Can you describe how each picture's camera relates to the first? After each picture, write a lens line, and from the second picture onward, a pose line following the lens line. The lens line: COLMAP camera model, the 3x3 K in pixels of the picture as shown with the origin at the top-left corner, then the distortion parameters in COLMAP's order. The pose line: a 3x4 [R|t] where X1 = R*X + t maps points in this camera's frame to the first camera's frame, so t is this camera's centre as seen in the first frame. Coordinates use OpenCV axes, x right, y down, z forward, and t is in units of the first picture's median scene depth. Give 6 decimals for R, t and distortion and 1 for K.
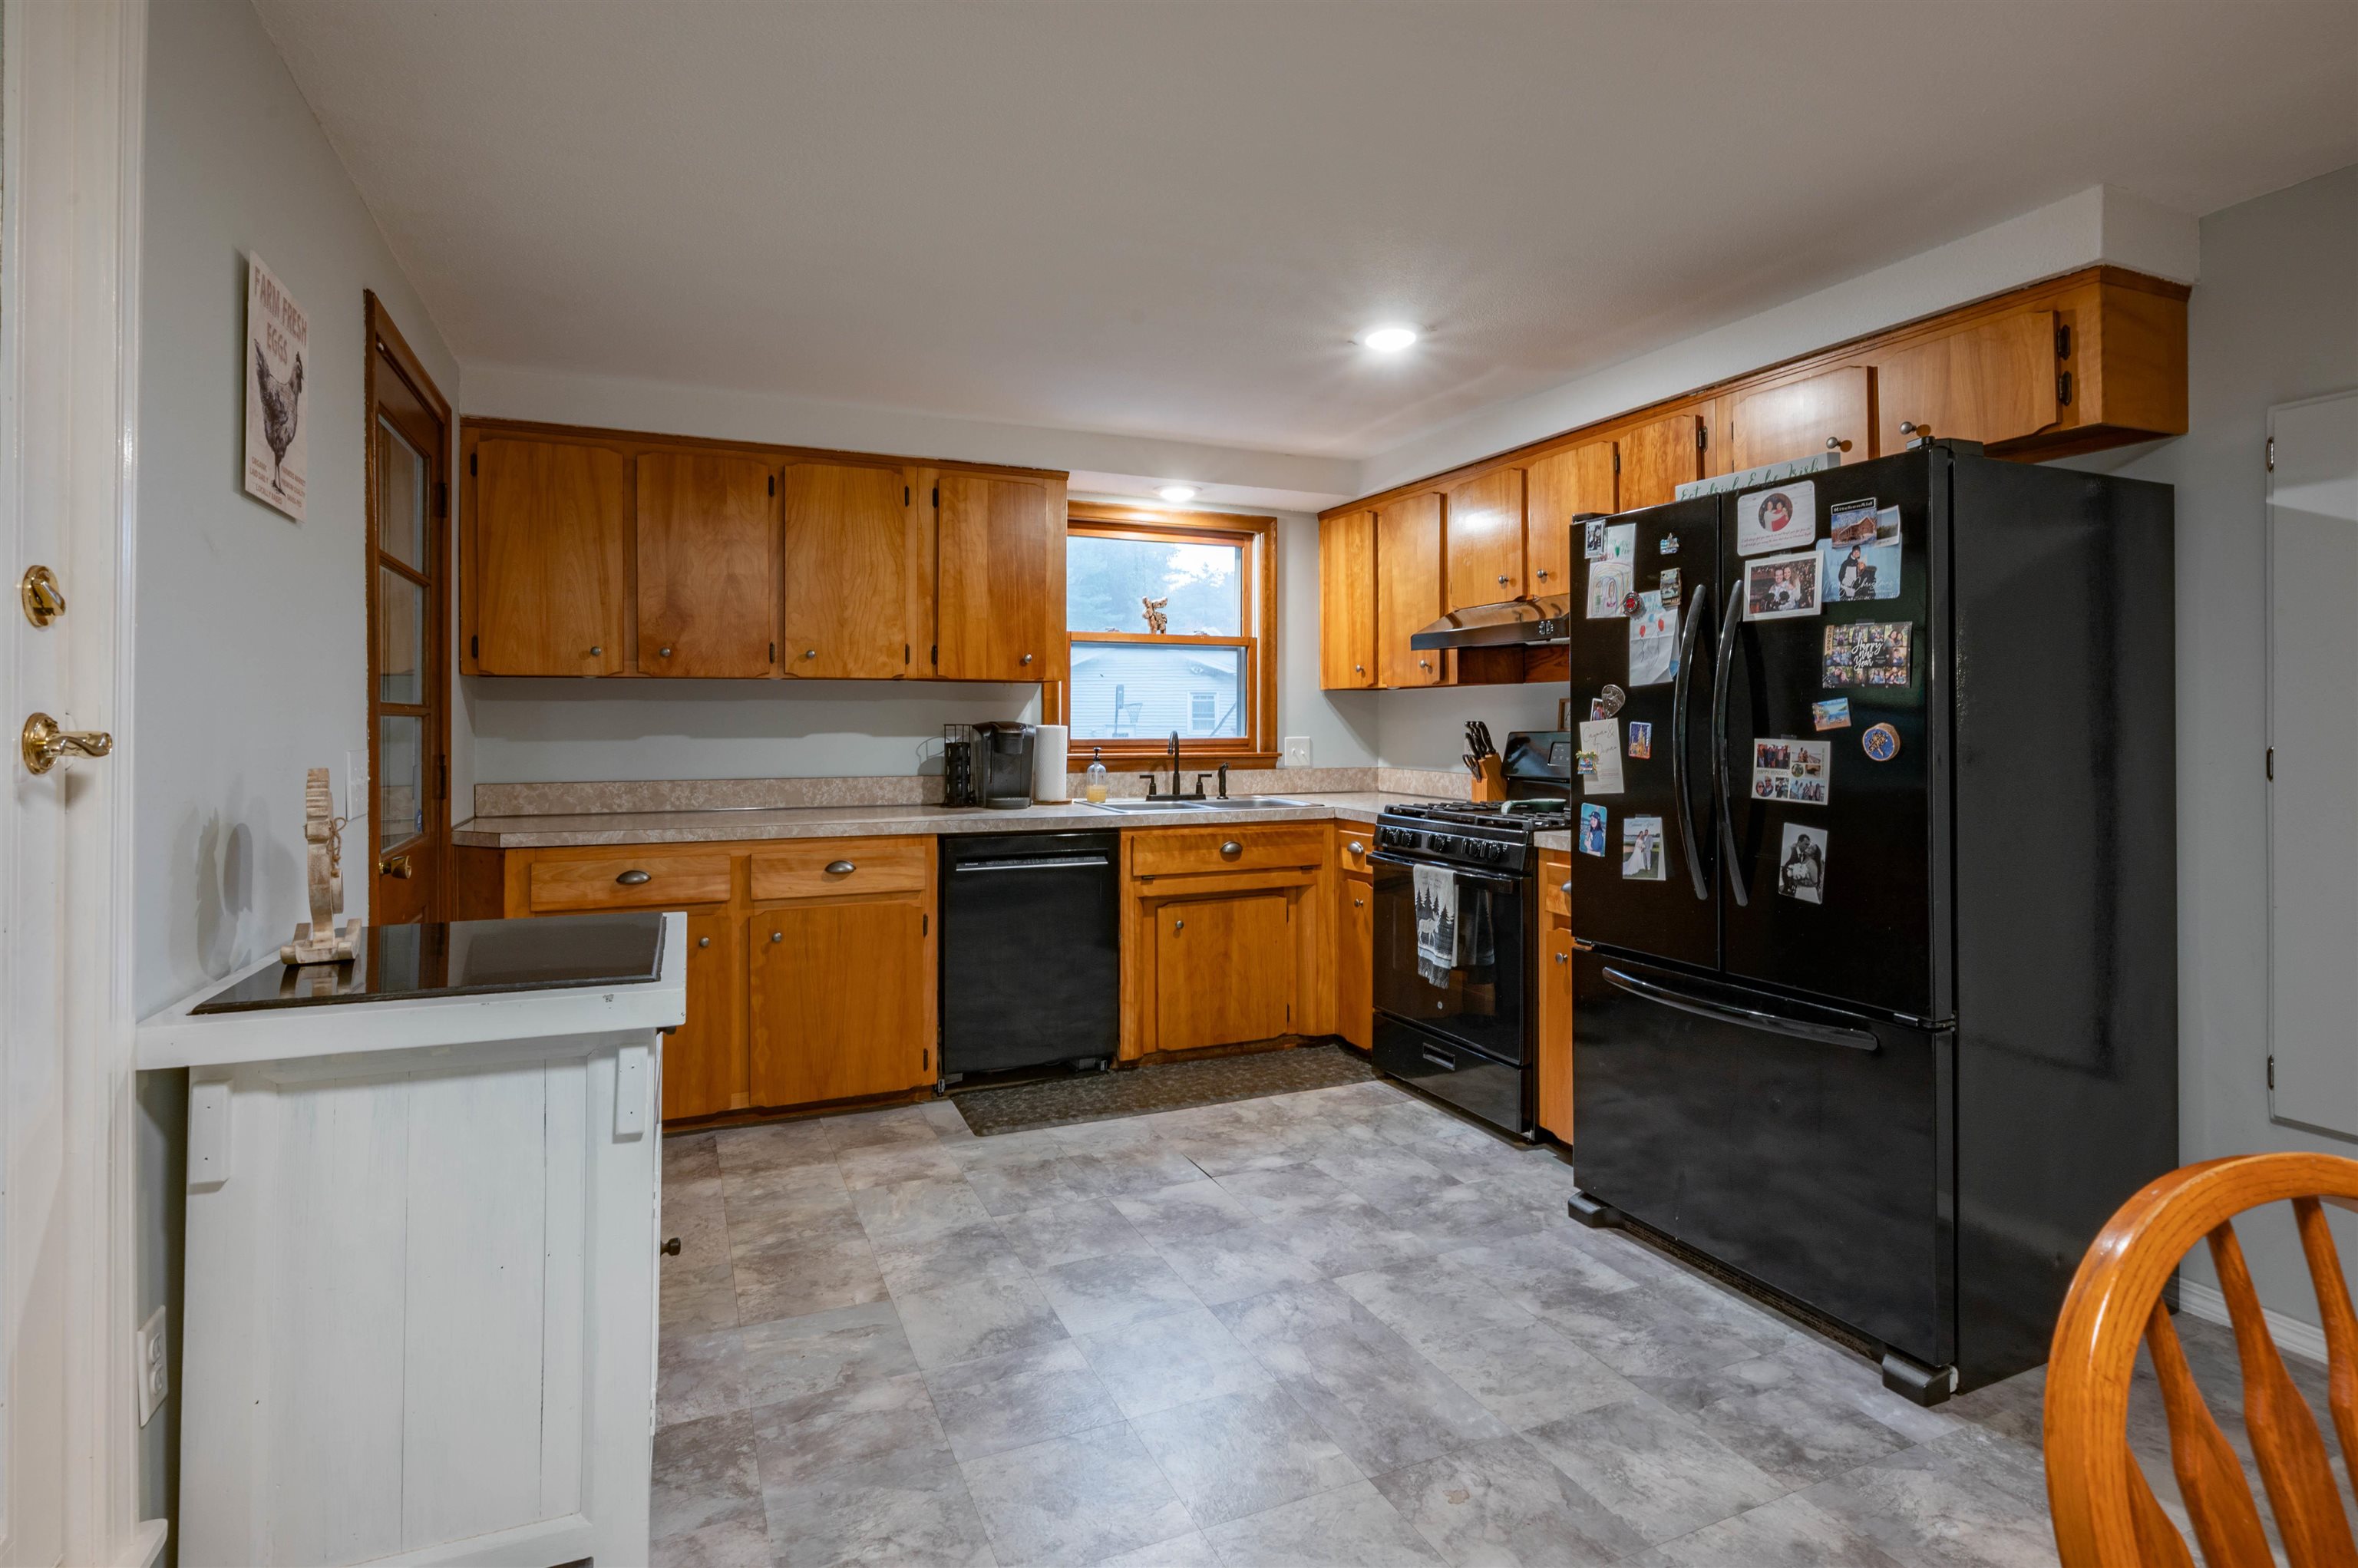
lens RADIAL K [[1161.9, 0, 1166.6], [0, 1161.9, 720.1], [0, 0, 1]] dist [-0.002923, 0.001323]
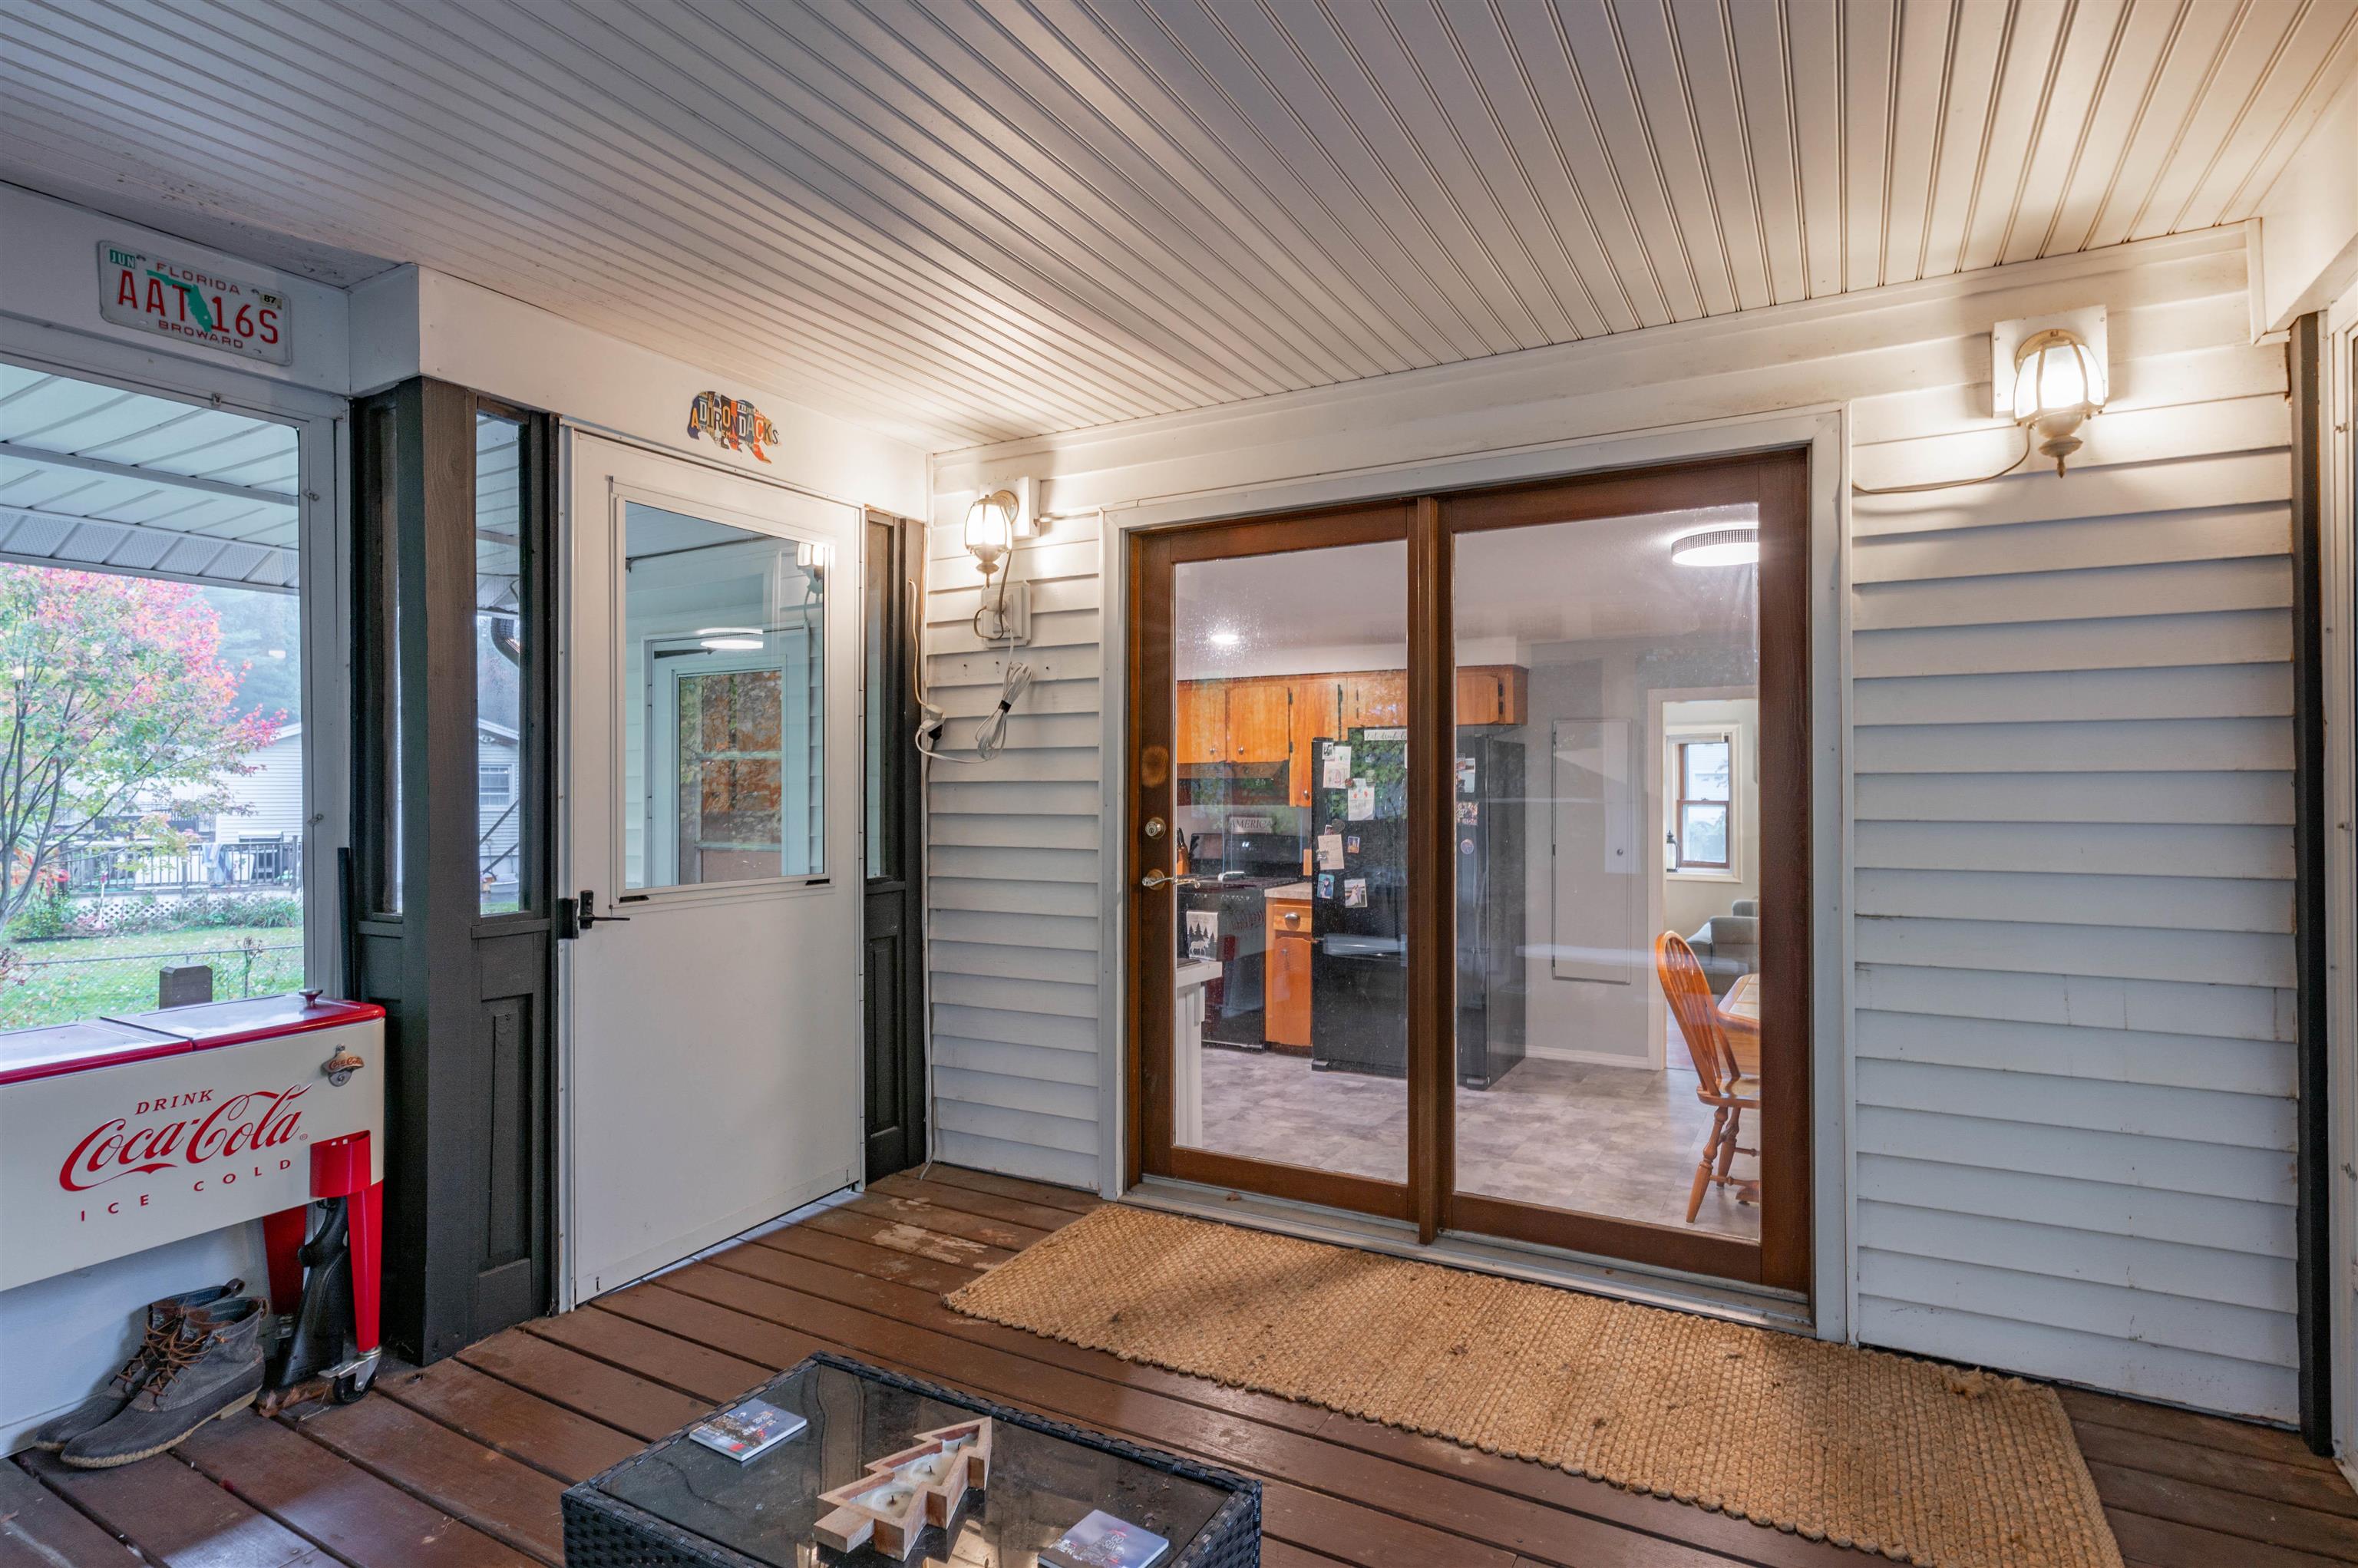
lens RADIAL K [[1214.1, 0, 1133.4], [0, 1214.1, 785.6], [0, 0, 1]] dist [-0.000651, 0.000769]
pose [[0.811817, 0.003096, 0.583904, -1.297446], [-0.003159, 0.999995, -0.000910, -0.092780], [-0.583903, -0.001106, 0.811823, -0.644080]]
